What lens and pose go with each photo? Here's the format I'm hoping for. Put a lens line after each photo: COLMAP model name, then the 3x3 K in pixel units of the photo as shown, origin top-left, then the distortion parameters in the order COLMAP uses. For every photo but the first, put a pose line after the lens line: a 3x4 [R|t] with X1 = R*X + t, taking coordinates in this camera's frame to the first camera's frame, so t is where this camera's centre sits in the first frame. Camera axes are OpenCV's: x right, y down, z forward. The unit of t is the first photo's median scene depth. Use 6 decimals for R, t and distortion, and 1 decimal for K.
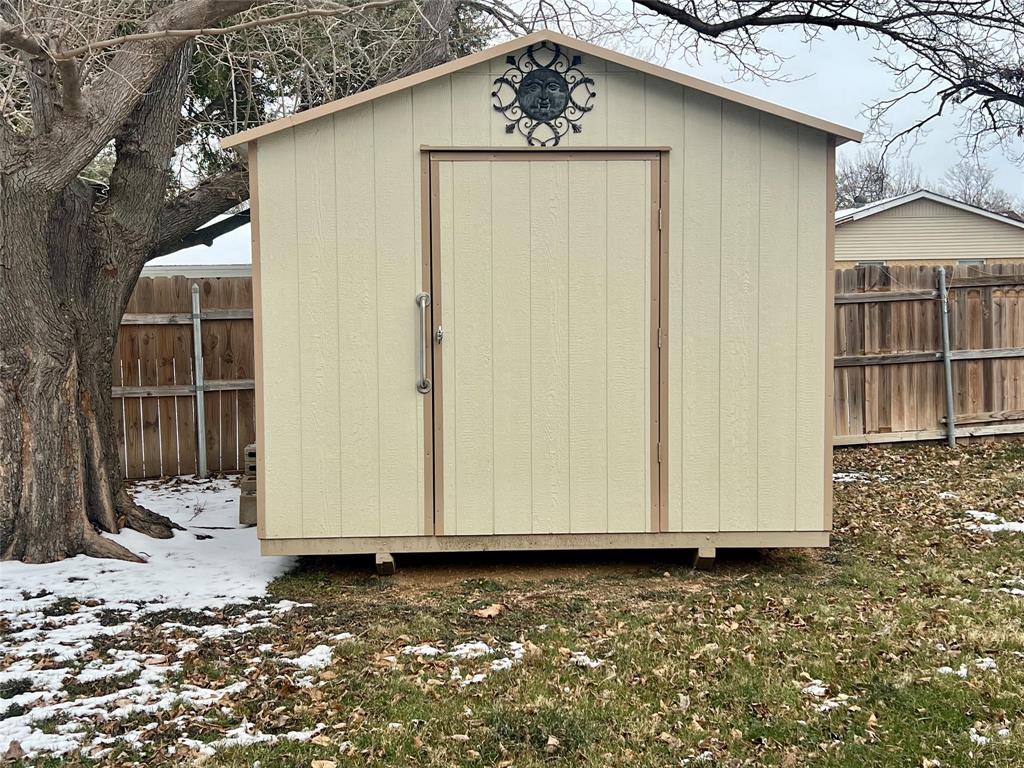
lens RADIAL K [[1331.9, 0, 511.8], [0, 1331.9, 384.8], [0, 0, 1]] dist [0.010708, 0.000000]
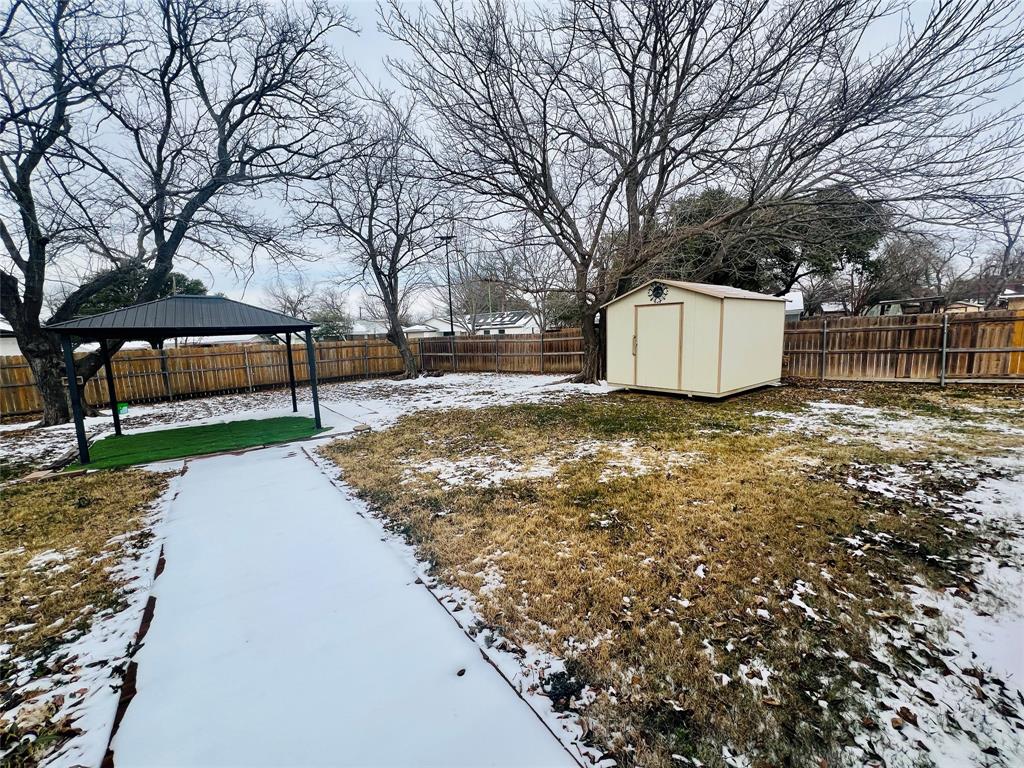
lens RADIAL K [[409.9, 0, 514.4], [0, 409.9, 385.2], [0, 0, 1]] dist [0.011775, 0.000573]
pose [[0.596452, 0.103160, -0.795992, 0.475857], [-0.024996, 0.993613, 0.110042, -0.022334], [0.802259, -0.045738, 0.595221, -0.135722]]
